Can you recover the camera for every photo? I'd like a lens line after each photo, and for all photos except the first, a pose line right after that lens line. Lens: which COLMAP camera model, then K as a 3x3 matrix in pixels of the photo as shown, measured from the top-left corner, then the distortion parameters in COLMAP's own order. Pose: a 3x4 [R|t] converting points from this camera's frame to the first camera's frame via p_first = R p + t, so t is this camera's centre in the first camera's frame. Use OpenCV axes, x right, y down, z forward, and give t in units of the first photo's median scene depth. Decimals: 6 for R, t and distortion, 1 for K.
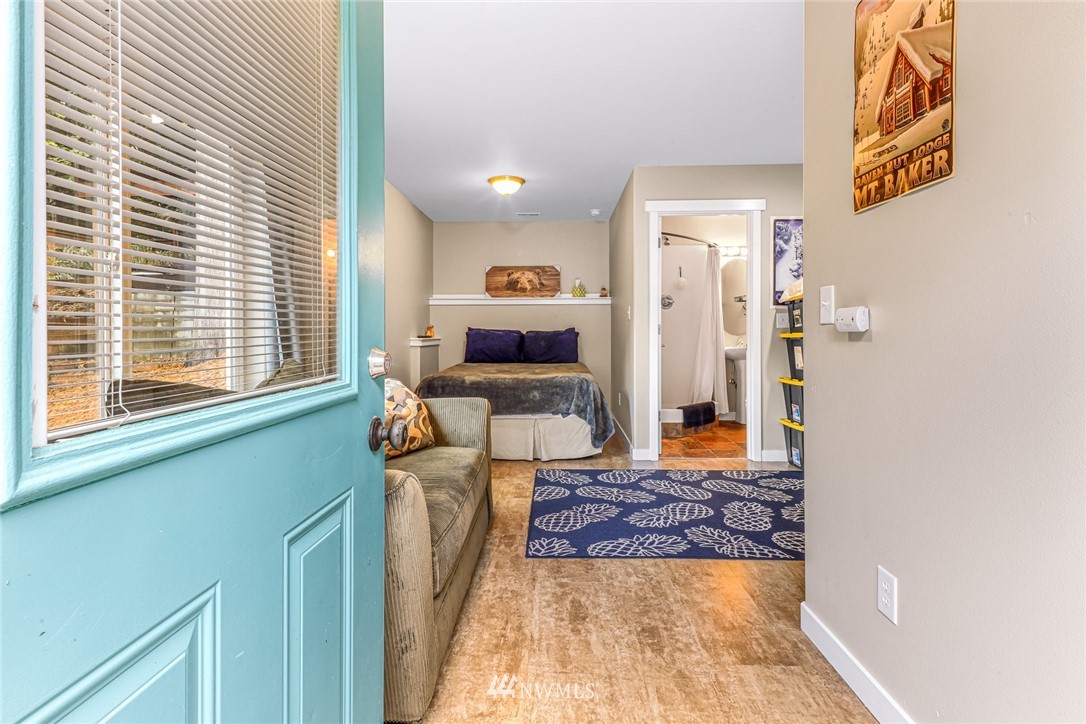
lens RADIAL K [[533.3, 0, 543.9], [0, 533.3, 333.3], [0, 0, 1]] dist [0.000772, -0.001795]
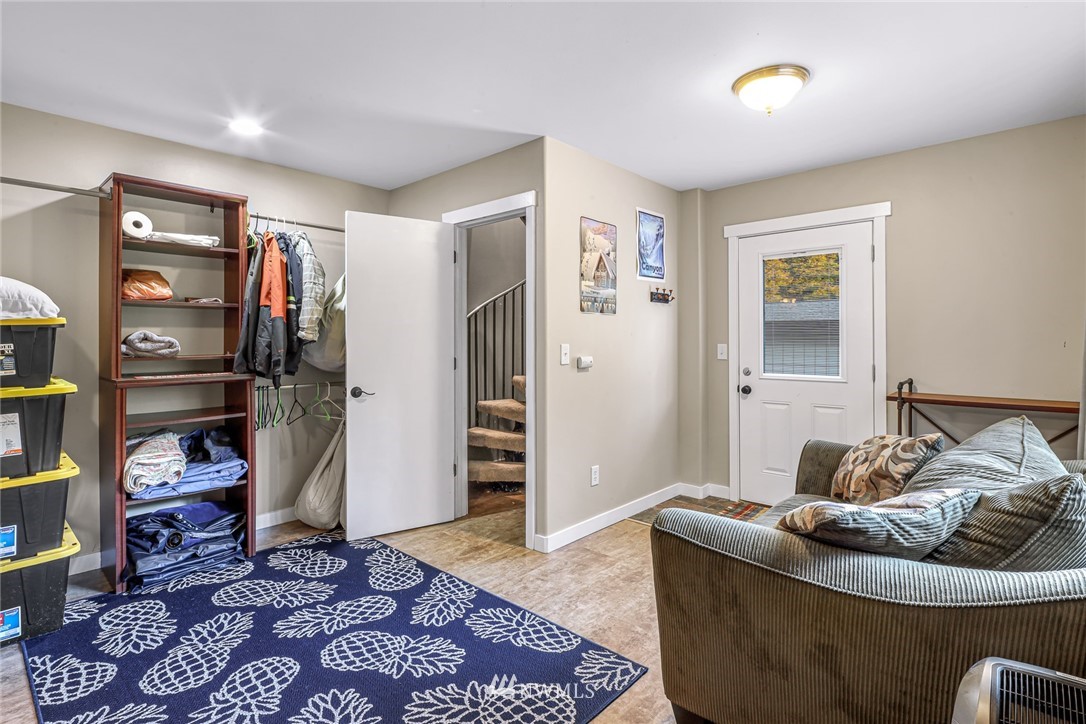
lens RADIAL K [[533.3, 0, 543.9], [0, 533.3, 333.3], [0, 0, 1]] dist [0.000772, -0.001795]
pose [[-0.750766, 0.008328, 0.660515, -0.269778], [0.007222, 0.999964, -0.004400, -0.050055], [-0.660528, 0.001467, -0.750800, 1.022181]]
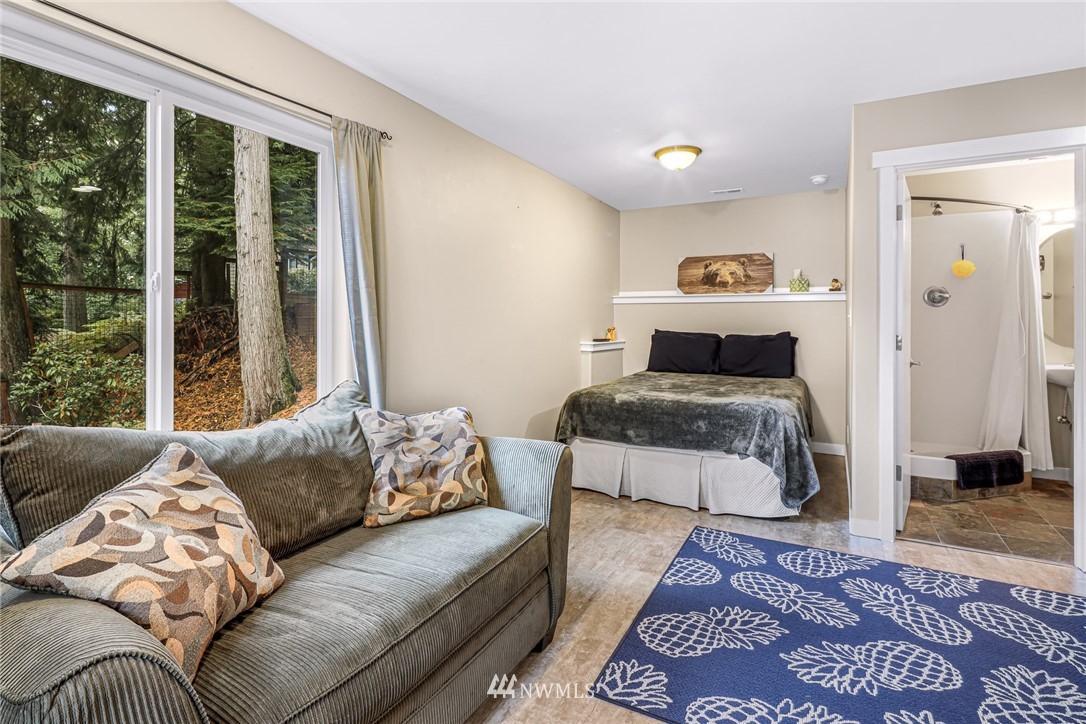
lens RADIAL K [[534.7, 0, 538.1], [0, 534.7, 318.1], [0, 0, 1]] dist [0.001804, -0.005147]
pose [[0.888048, 0.003286, -0.459740, 0.132383], [-0.008021, 0.999933, -0.008346, -0.031134], [0.459682, 0.011099, 0.888014, 0.216031]]
